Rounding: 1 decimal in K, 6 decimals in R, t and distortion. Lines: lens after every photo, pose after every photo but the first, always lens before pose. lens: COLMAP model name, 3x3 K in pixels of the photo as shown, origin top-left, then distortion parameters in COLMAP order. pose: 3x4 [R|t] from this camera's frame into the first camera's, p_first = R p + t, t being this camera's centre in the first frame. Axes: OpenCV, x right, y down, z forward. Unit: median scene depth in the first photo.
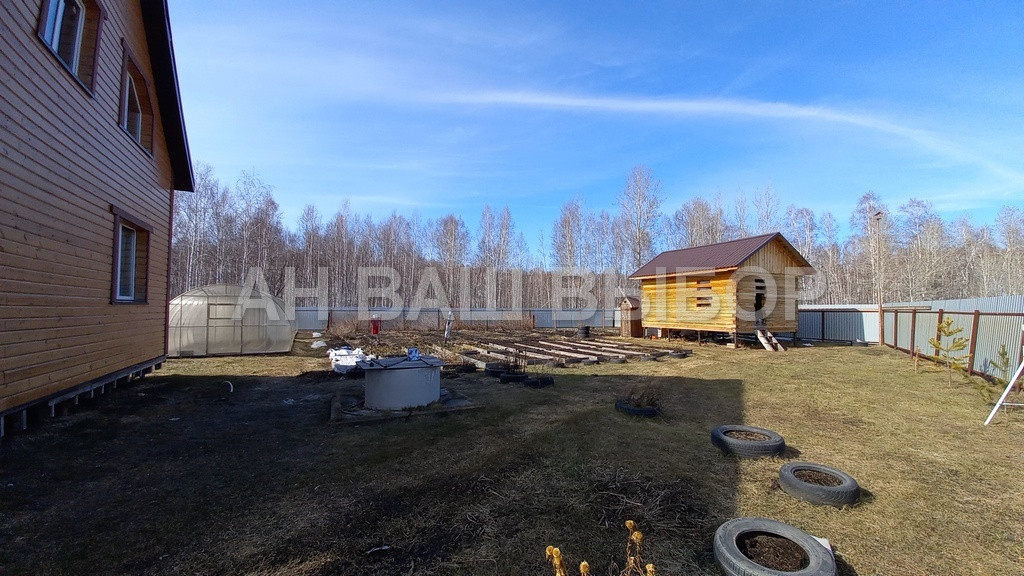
lens RADIAL K [[401.3, 0, 543.9], [0, 401.3, 305.8], [0, 0, 1]] dist [0.019801, 0.000031]
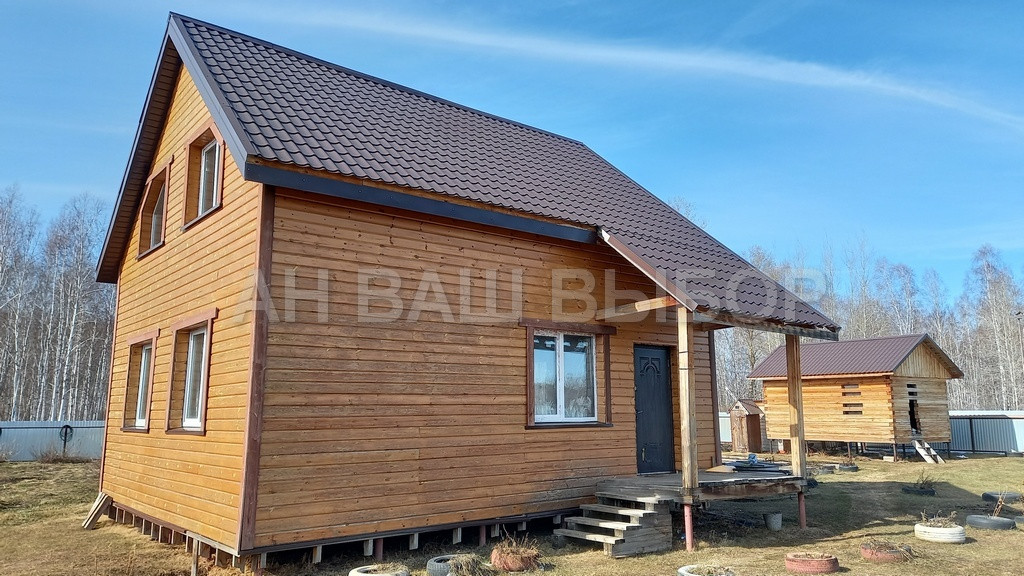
lens RADIAL K [[740.8, 0, 518.7], [0, 740.8, 287.7], [0, 0, 1]] dist [0.122079, -0.128817]
pose [[0.991228, 0.007143, 0.131968, -0.578938], [0.013340, 0.988031, -0.153678, -0.028864], [-0.131486, 0.154090, 0.979269, -0.609802]]
